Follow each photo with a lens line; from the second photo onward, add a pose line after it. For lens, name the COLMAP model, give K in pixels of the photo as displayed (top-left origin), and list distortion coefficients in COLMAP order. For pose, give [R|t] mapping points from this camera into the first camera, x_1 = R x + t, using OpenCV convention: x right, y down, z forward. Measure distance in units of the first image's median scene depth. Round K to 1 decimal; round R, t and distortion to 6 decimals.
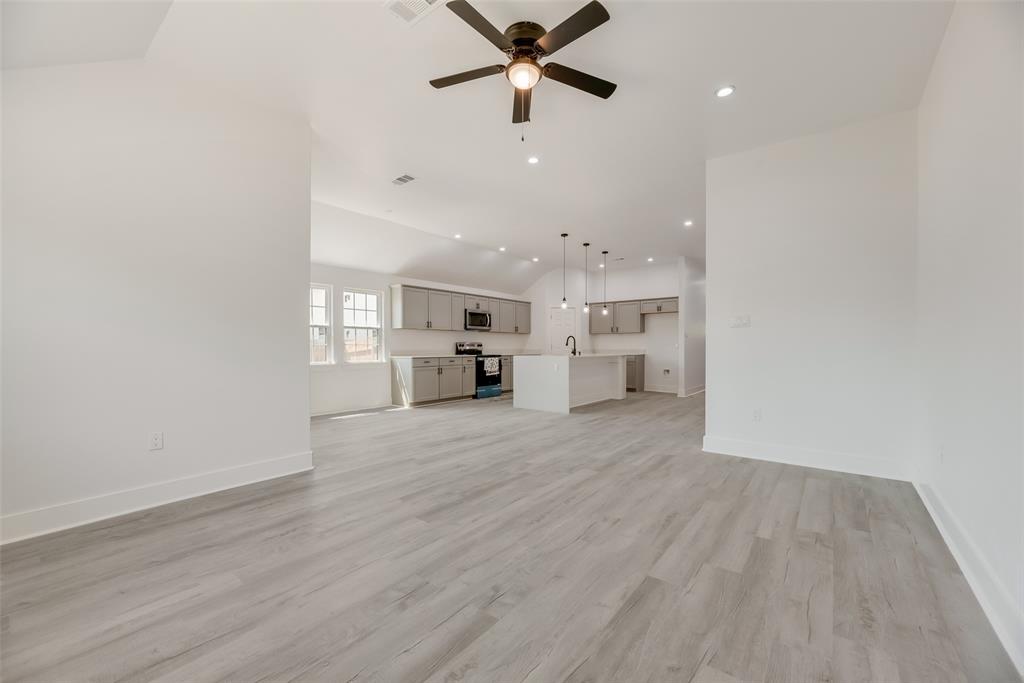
lens RADIAL K [[414.8, 0, 512.9], [0, 414.8, 342.8], [0, 0, 1]] dist [-0.001107, -0.000192]
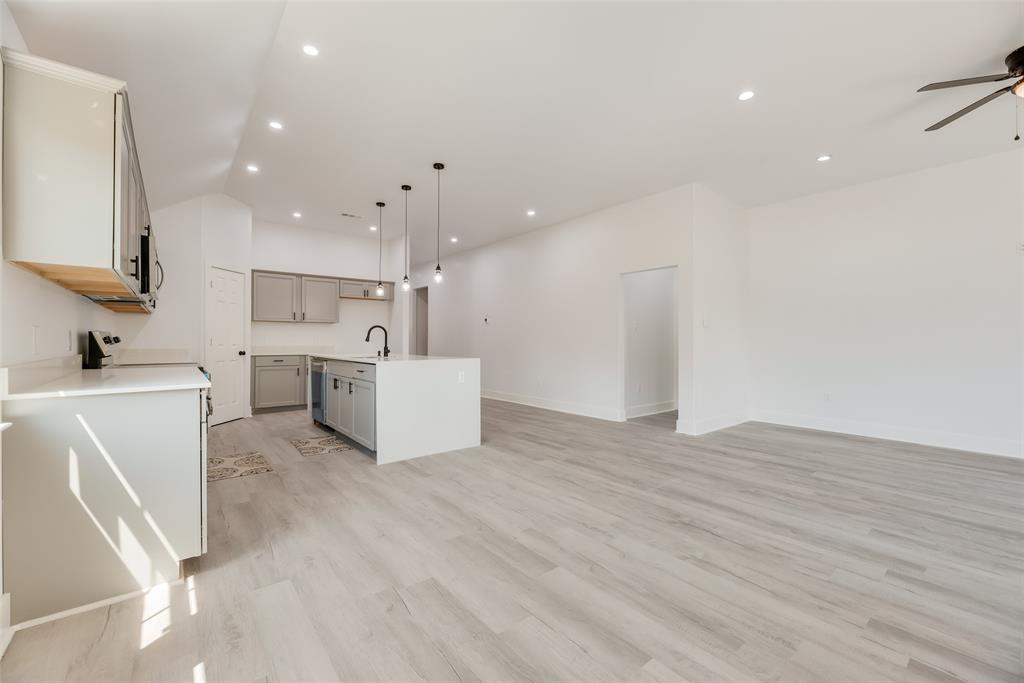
lens RADIAL K [[414.8, 0, 512.9], [0, 414.8, 342.8], [0, 0, 1]] dist [-0.001107, -0.000192]
pose [[0.223793, -0.003011, 0.974632, -1.035662], [-0.010578, 0.999929, 0.005518, 0.008042], [-0.974579, -0.011544, 0.223746, 1.683962]]
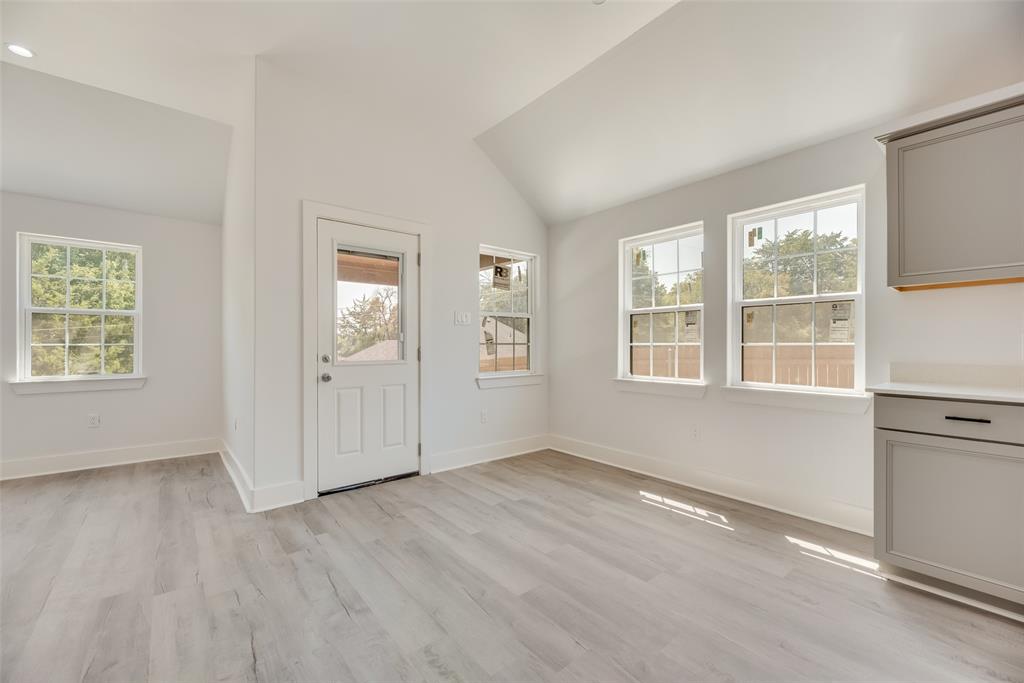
lens RADIAL K [[414.8, 0, 512.9], [0, 414.8, 342.8], [0, 0, 1]] dist [-0.001107, -0.000192]
pose [[-0.216547, -0.004257, -0.976263, 0.162887], [0.007125, 0.999957, -0.005941, 0.008882], [0.976246, -0.008242, -0.216507, 1.873289]]
